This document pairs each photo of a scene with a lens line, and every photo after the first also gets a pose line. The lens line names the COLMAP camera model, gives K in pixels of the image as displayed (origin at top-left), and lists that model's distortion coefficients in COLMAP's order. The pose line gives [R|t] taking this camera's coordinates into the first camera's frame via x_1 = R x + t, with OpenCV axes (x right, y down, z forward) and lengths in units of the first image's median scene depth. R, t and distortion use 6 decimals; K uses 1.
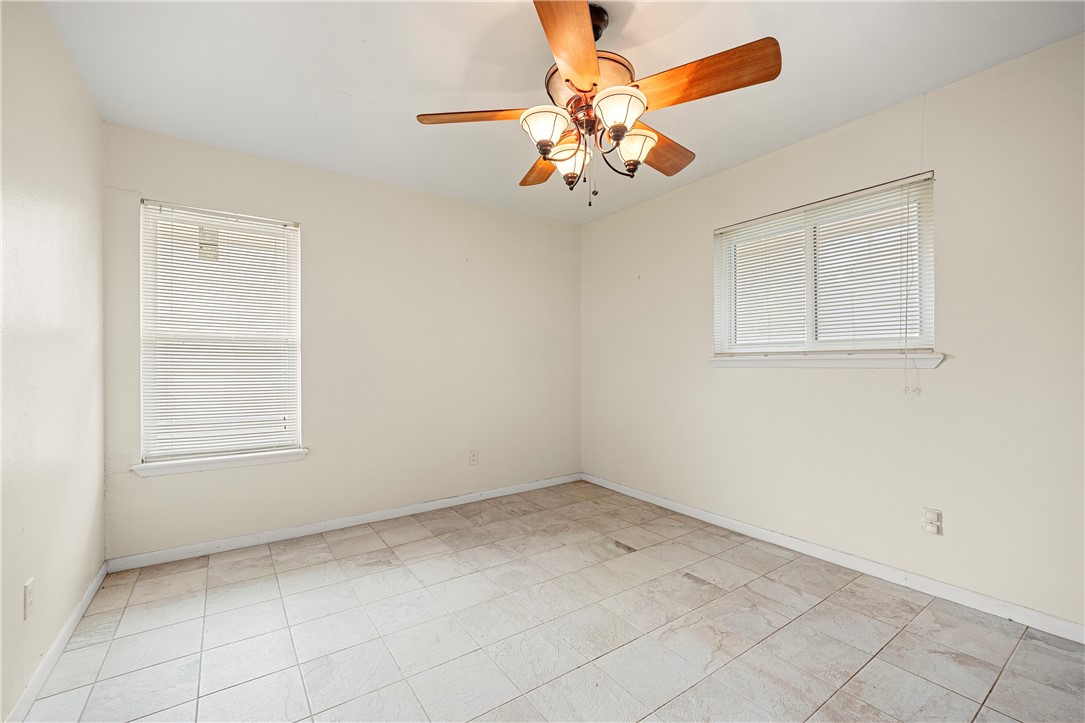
lens RADIAL K [[451.1, 0, 542.5], [0, 451.1, 361.5], [0, 0, 1]] dist [0.000033, -0.000205]
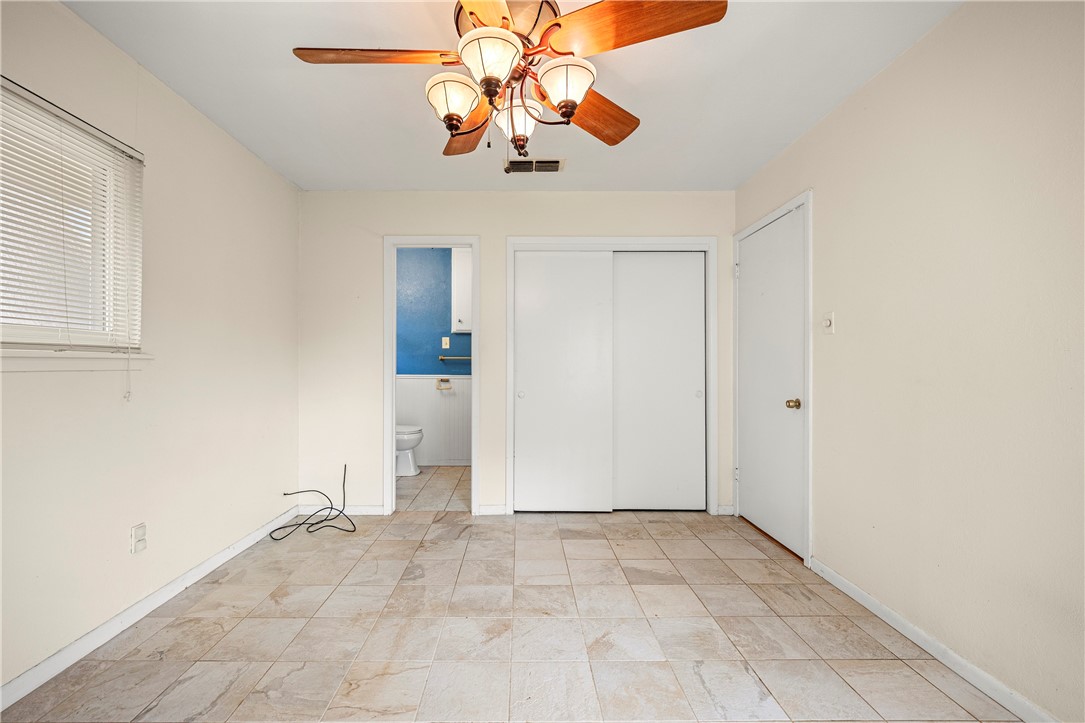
lens RADIAL K [[451.1, 0, 542.5], [0, 451.1, 361.5], [0, 0, 1]] dist [0.000033, -0.000205]
pose [[-0.839645, 0.005158, 0.543111, -0.347460], [-0.002173, 0.999915, -0.012855, 0.009512], [-0.543131, -0.011974, -0.839563, 1.465906]]
